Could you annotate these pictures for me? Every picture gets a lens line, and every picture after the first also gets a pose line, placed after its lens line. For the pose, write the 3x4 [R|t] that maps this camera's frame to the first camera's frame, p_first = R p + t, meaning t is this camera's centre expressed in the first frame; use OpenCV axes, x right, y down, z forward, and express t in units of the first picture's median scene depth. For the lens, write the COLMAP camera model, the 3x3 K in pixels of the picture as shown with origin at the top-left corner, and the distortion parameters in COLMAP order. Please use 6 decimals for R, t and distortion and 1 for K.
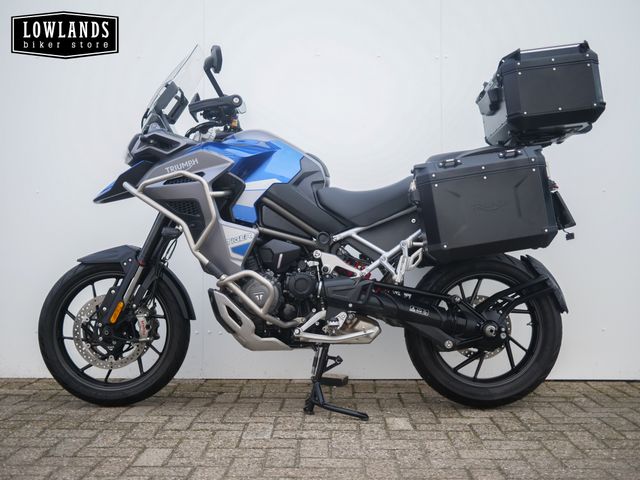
lens RADIAL K [[737.1, 0, 320.0], [0, 737.1, 240.0], [0, 0, 1]] dist [0.004572, -0.013137]
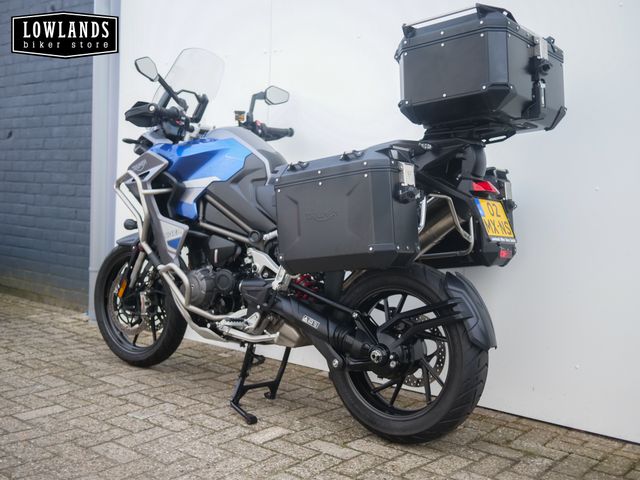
lens RADIAL K [[737.1, 0, 320.0], [0, 737.1, 240.0], [0, 0, 1]] dist [0.004572, -0.013137]
pose [[0.789923, 0.067344, -0.609497, 0.683553], [-0.032748, 0.997166, 0.067736, -0.068548], [0.612331, -0.033547, 0.789889, 0.266767]]
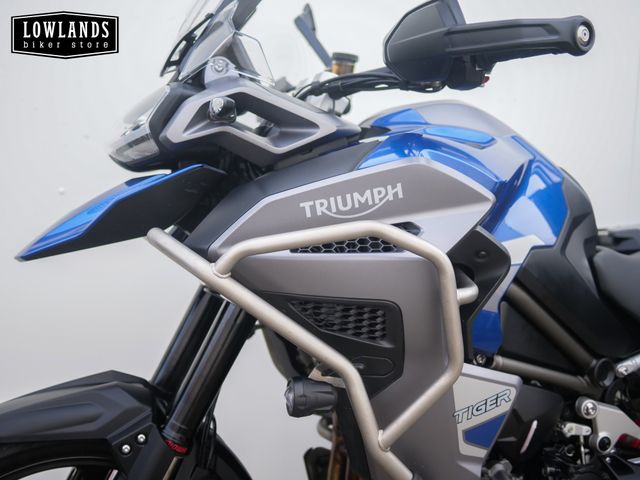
lens RADIAL K [[737.1, 0, 320.0], [0, 737.1, 240.0], [0, 0, 1]] dist [0.004572, -0.013137]
pose [[0.953504, 0.039356, 0.298799, -0.287782], [-0.063781, 0.995332, 0.072431, -0.101077], [-0.294553, -0.088121, 0.951564, 0.645945]]
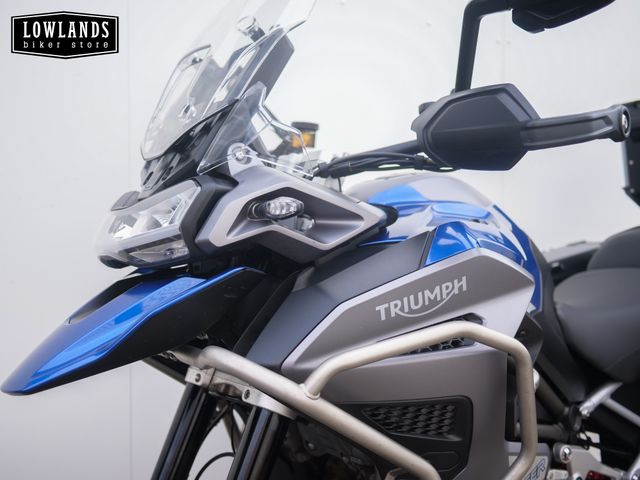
lens RADIAL K [[737.1, 0, 320.0], [0, 737.1, 240.0], [0, 0, 1]] dist [0.004572, -0.013137]
pose [[0.810895, -0.017035, 0.584943, -0.396936], [-0.011256, 0.998937, 0.044697, -0.134086], [-0.585083, -0.042829, 0.809842, 0.723764]]
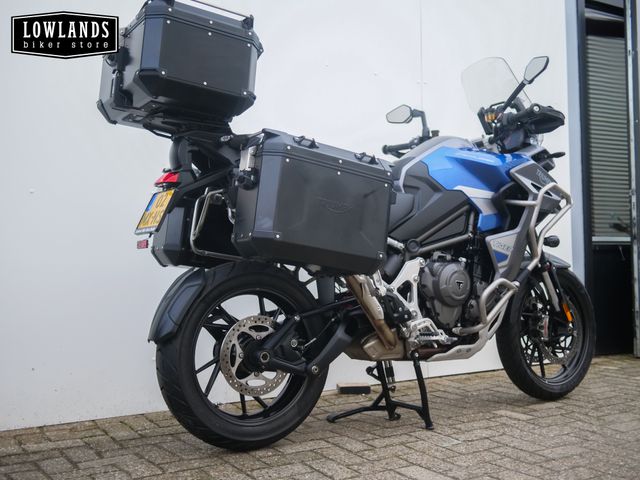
lens RADIAL K [[737.1, 0, 320.0], [0, 737.1, 240.0], [0, 0, 1]] dist [0.004572, -0.013137]
pose [[0.838616, 0.002259, 0.544718, -0.685981], [0.006634, 0.999875, -0.014359, -0.000541], [-0.544682, 0.015655, 0.838496, 0.212300]]
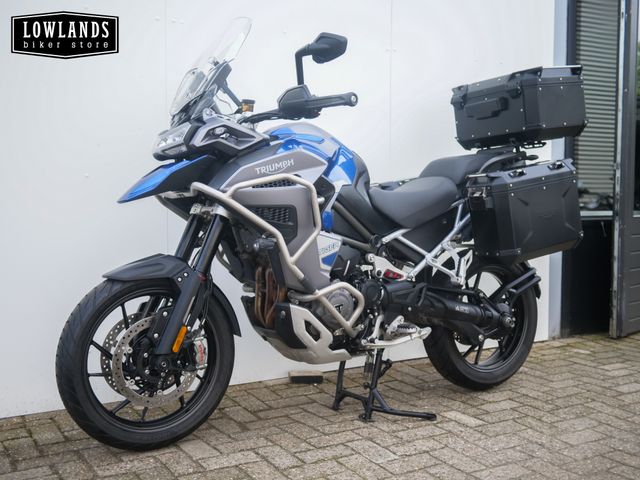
lens RADIAL K [[737.1, 0, 320.0], [0, 737.1, 240.0], [0, 0, 1]] dist [0.004572, -0.013137]
pose [[0.843350, -0.029424, 0.536559, -0.580403], [-0.012341, 0.997176, 0.074080, -0.075530], [-0.537224, -0.069097, 0.840605, 0.225530]]
